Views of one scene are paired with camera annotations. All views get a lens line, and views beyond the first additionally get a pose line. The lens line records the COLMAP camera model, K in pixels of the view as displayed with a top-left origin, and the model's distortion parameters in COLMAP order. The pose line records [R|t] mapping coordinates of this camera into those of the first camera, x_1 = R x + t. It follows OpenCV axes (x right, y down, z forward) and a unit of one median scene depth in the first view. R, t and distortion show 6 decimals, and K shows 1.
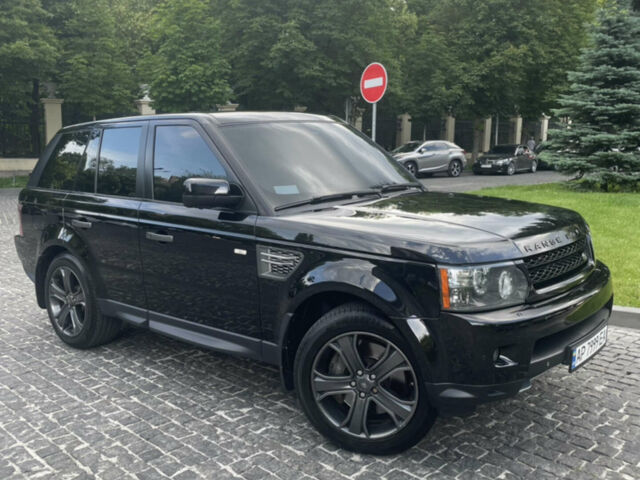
lens RADIAL K [[644.4, 0, 320.0], [0, 644.4, 240.0], [0, 0, 1]] dist [0.052674, -0.017761]
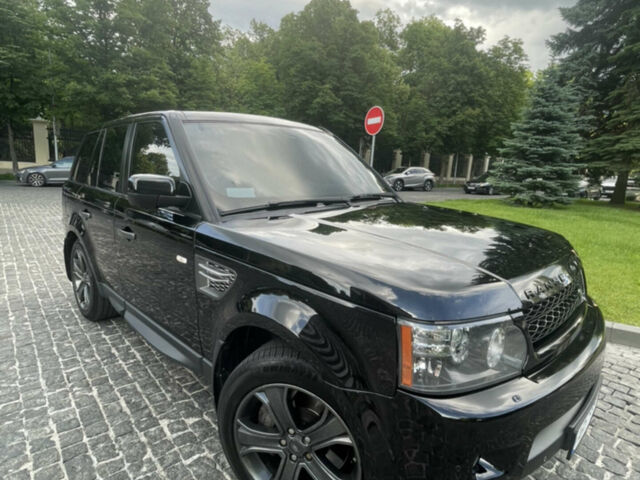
lens RADIAL K [[381.4, 0, 320.0], [0, 381.4, 240.0], [0, 0, 1]] dist [-0.003635, -0.001602]
pose [[0.996273, 0.062647, -0.059292, 0.059121], [-0.060069, 0.997211, 0.044293, -0.026592], [0.061902, -0.040567, 0.997257, 0.297613]]
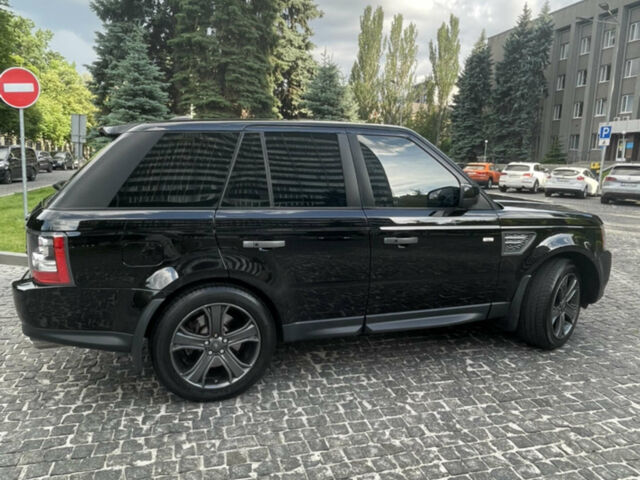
lens RADIAL K [[483.5, 0, 320.0], [0, 483.5, 240.0], [0, 0, 1]] dist [0.002892, -0.003216]
pose [[0.480653, -0.125515, 0.867882, -0.695298], [0.103222, 0.990921, 0.086142, -0.060947], [-0.870815, 0.048180, 0.489245, 0.502180]]
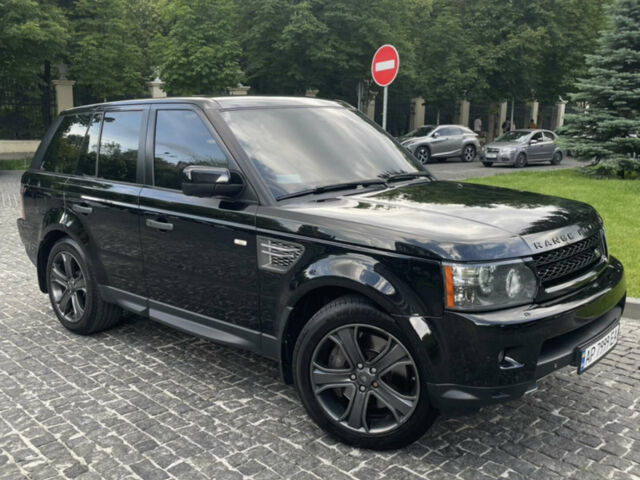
lens RADIAL K [[646.9, 0, 320.0], [0, 646.9, 240.0], [0, 0, 1]] dist [0.043241, -0.001758]
pose [[0.999772, 0.009629, -0.019042, 0.009877], [-0.009168, 0.999666, 0.024177, -0.003340], [0.019268, -0.023996, 0.999526, 0.016546]]
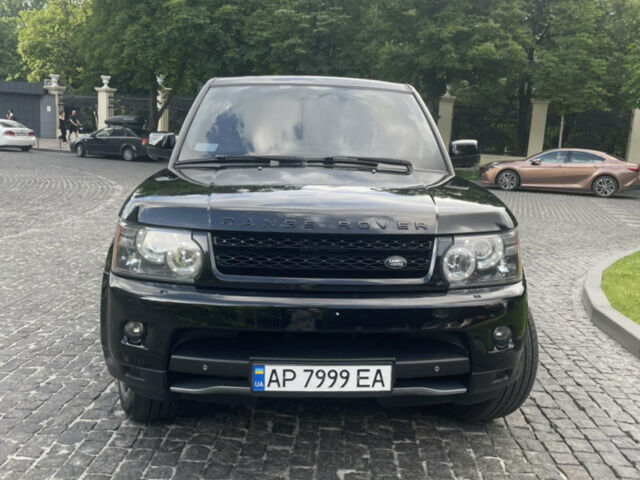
lens RADIAL K [[644.4, 0, 320.0], [0, 644.4, 240.0], [0, 0, 1]] dist [0.052674, -0.017761]
pose [[0.684134, 0.155930, -0.712493, 0.502964], [-0.163316, 0.984825, 0.058714, -0.014266], [0.710837, 0.076193, 0.699218, 0.278800]]
